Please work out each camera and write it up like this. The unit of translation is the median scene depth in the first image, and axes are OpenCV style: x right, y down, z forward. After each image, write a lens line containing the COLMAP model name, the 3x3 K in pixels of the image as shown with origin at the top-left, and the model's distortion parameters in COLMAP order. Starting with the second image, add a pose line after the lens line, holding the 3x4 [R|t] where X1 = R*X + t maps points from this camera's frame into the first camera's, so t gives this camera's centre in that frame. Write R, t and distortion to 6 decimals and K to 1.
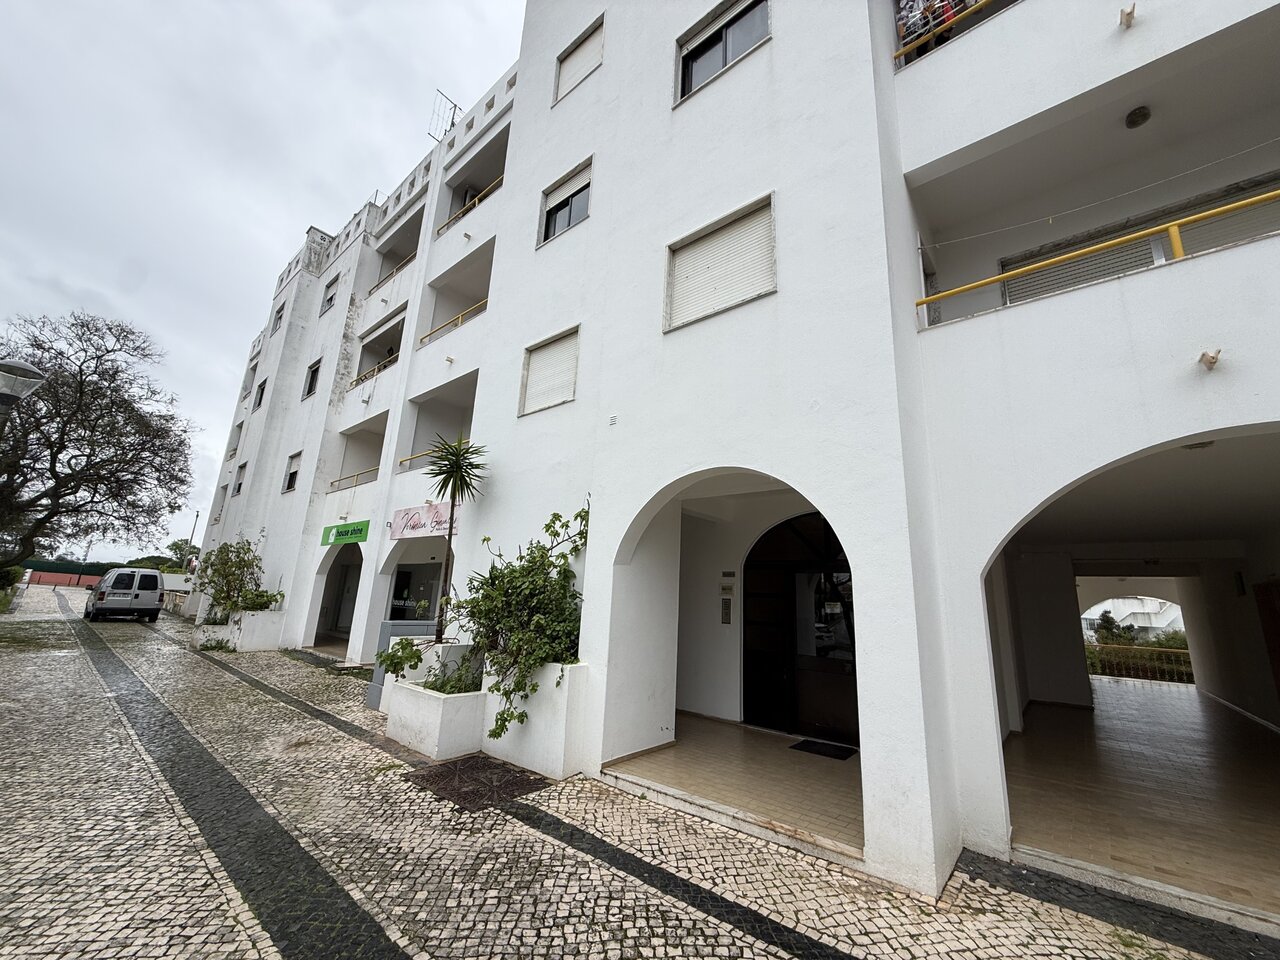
lens RADIAL K [[507.1, 0, 637.4], [0, 507.1, 481.3], [0, 0, 1]] dist [0.000346, -0.000085]
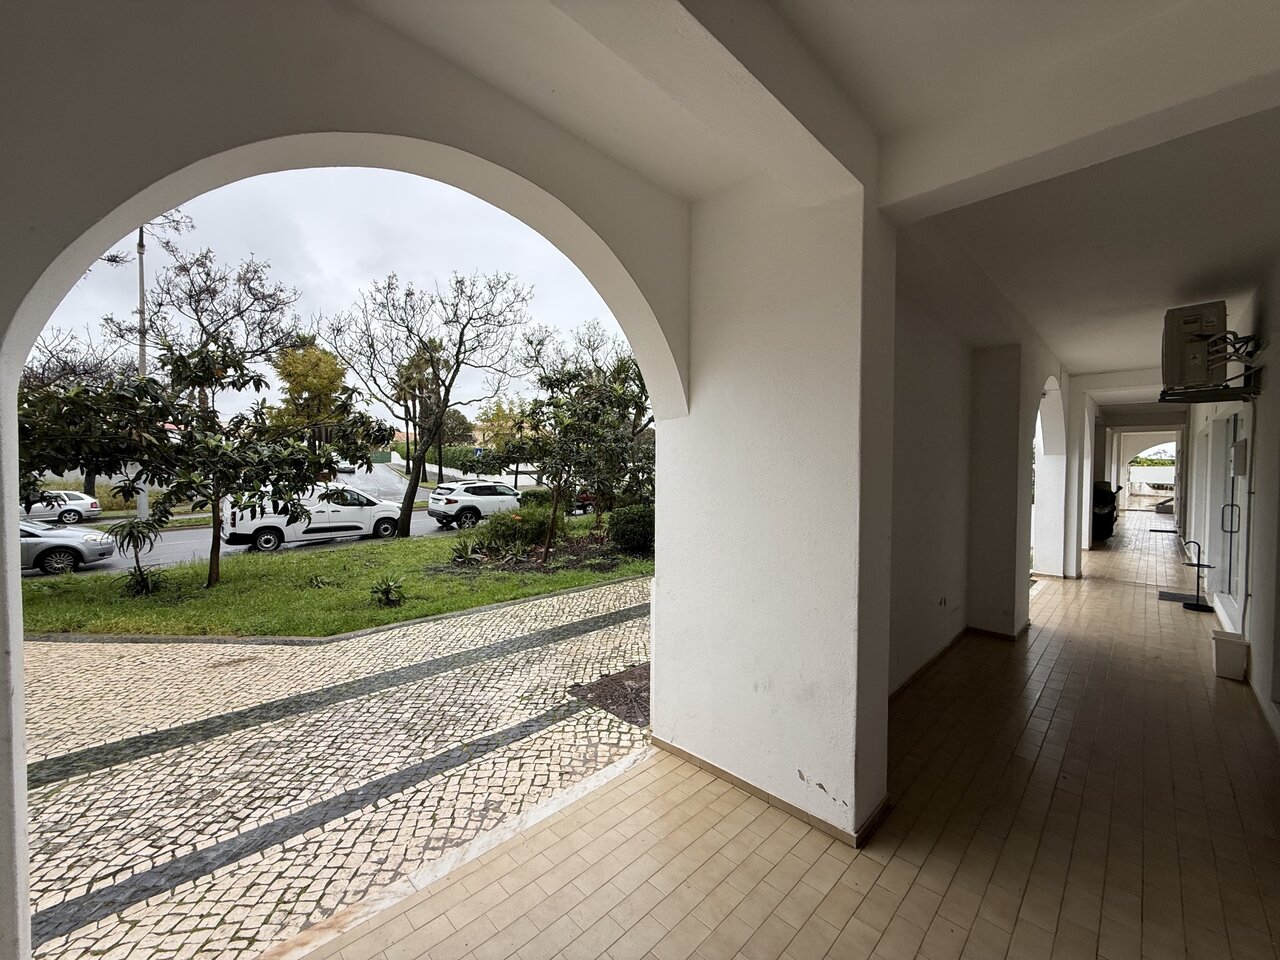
lens RADIAL K [[507.1, 0, 637.4], [0, 507.1, 481.3], [0, 0, 1]] dist [0.000346, -0.000085]
pose [[-0.091625, -0.025759, -0.995460, 0.712790], [0.223298, 0.973676, -0.045748, 0.345640], [0.970434, -0.226476, -0.083461, 1.394653]]
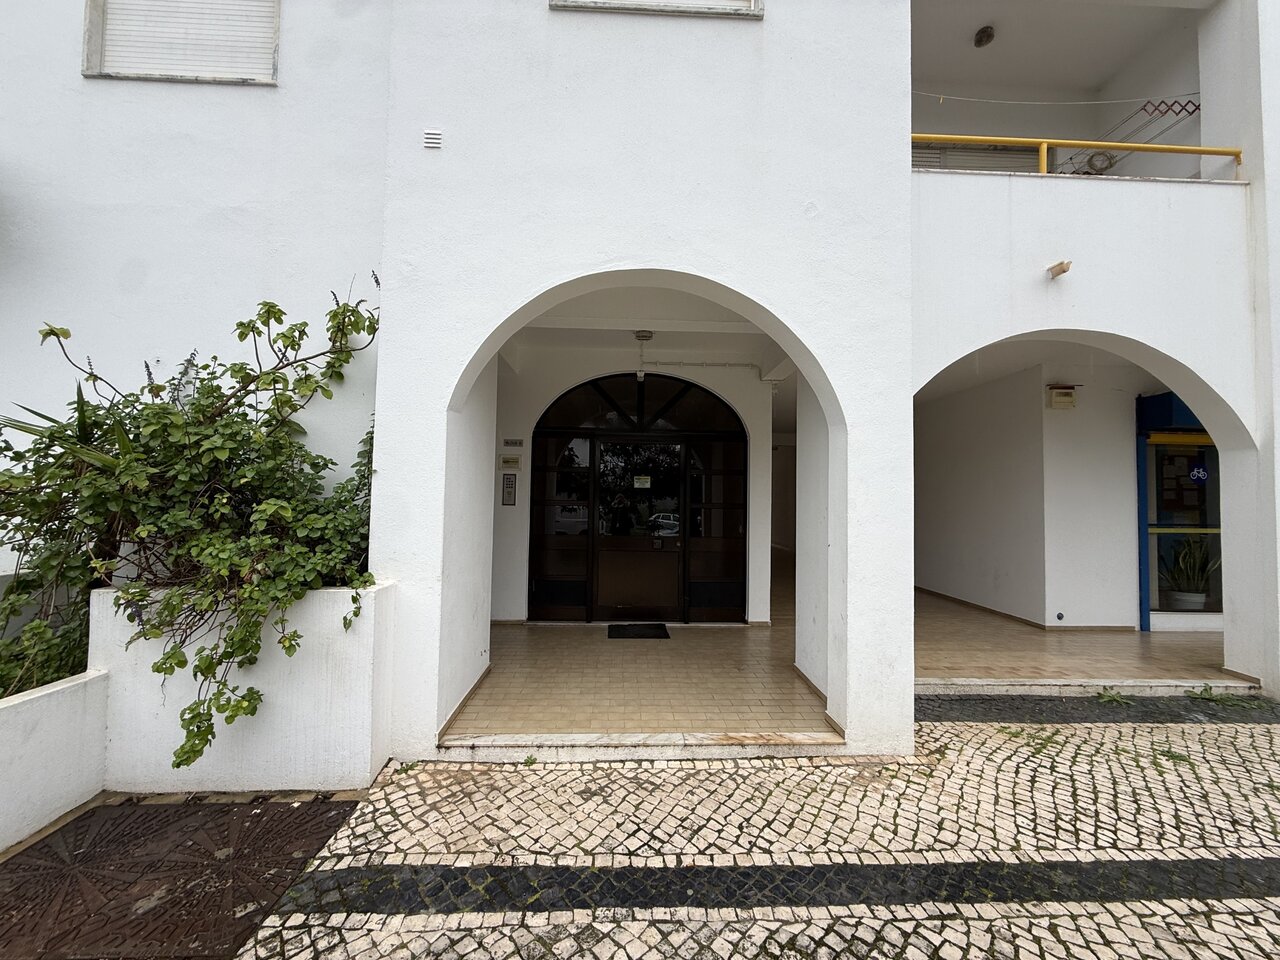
lens RADIAL K [[507.1, 0, 637.4], [0, 507.1, 481.3], [0, 0, 1]] dist [0.000346, -0.000085]
pose [[0.742177, -0.012326, 0.670091, -0.371702], [-0.136371, 0.976137, 0.168996, 0.162684], [-0.656183, -0.216806, 0.722786, 0.597016]]
